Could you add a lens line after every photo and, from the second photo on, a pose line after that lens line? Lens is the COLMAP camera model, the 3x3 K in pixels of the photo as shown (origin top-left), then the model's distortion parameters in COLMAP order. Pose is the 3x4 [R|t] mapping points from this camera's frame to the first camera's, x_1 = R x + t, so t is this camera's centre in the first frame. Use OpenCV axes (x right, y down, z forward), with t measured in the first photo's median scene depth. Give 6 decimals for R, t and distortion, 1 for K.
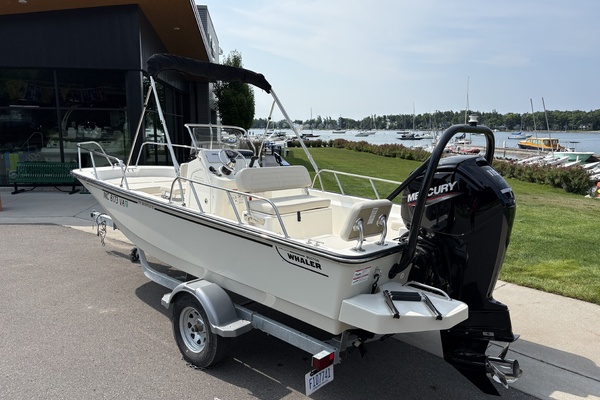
lens RADIAL K [[453.7, 0, 301.7], [0, 453.7, 202.9], [0, 0, 1]] dist [0.038921, -0.048089]
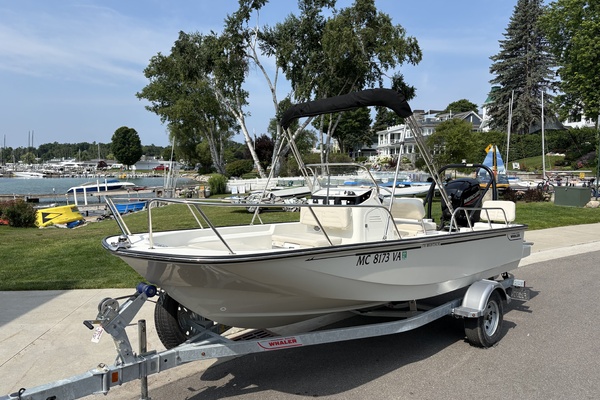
lens RADIAL K [[453.7, 0, 301.7], [0, 453.7, 202.9], [0, 0, 1]] dist [0.038921, -0.048089]
pose [[0.051126, -0.088892, 0.994728, -0.076572], [0.159135, 0.984030, 0.079756, -0.012003], [-0.985932, 0.154219, 0.064456, 0.069160]]
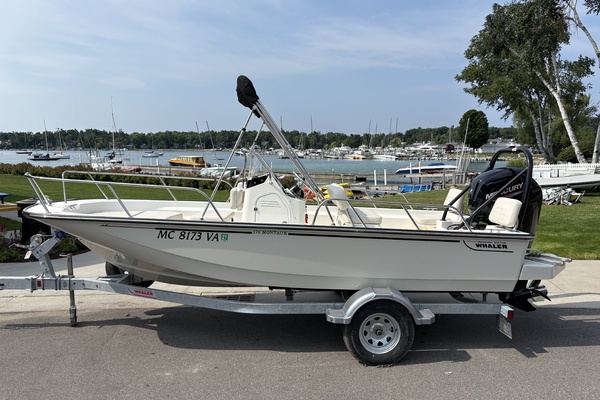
lens RADIAL K [[453.7, 0, 301.7], [0, 453.7, 202.9], [0, 0, 1]] dist [0.038921, -0.048089]
pose [[0.714890, -0.091610, 0.693210, -0.054747], [0.119703, 0.992779, 0.007752, -0.003335], [-0.688915, 0.077437, 0.720694, 0.015285]]
